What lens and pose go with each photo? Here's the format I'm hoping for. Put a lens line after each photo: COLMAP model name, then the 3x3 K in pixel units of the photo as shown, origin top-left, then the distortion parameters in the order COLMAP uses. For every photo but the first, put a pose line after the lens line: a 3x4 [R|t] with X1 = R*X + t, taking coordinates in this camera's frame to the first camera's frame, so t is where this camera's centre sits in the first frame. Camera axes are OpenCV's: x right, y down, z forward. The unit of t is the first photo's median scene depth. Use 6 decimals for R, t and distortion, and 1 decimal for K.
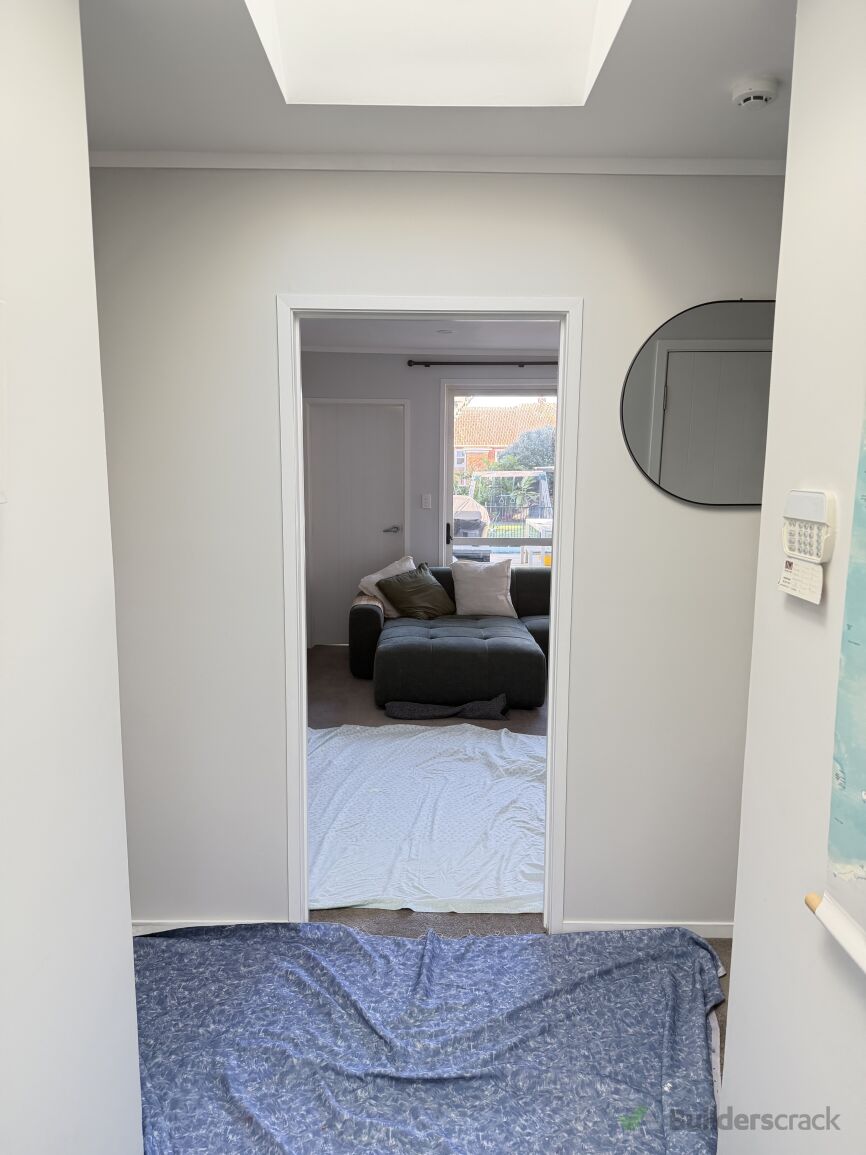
lens RADIAL K [[807.0, 0, 426.7], [0, 807.0, 580.0], [0, 0, 1]] dist [0.126087, -0.173423]
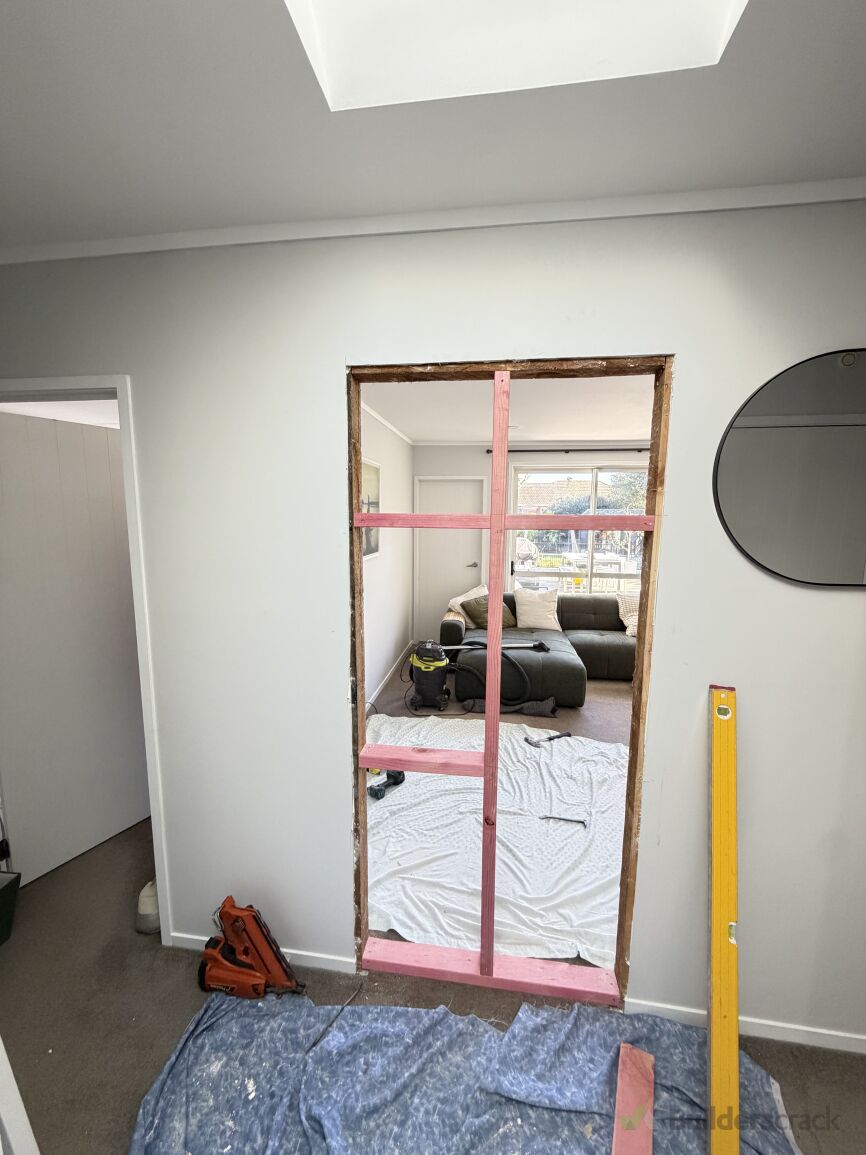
lens RADIAL K [[459.2, 0, 433.4], [0, 459.2, 574.8], [0, 0, 1]] dist [-0.000235, -0.000044]
pose [[0.990088, 0.021204, -0.138841, 0.001690], [-0.023123, 0.999658, -0.012228, -0.035949], [0.138534, 0.015317, 0.990239, 0.189107]]
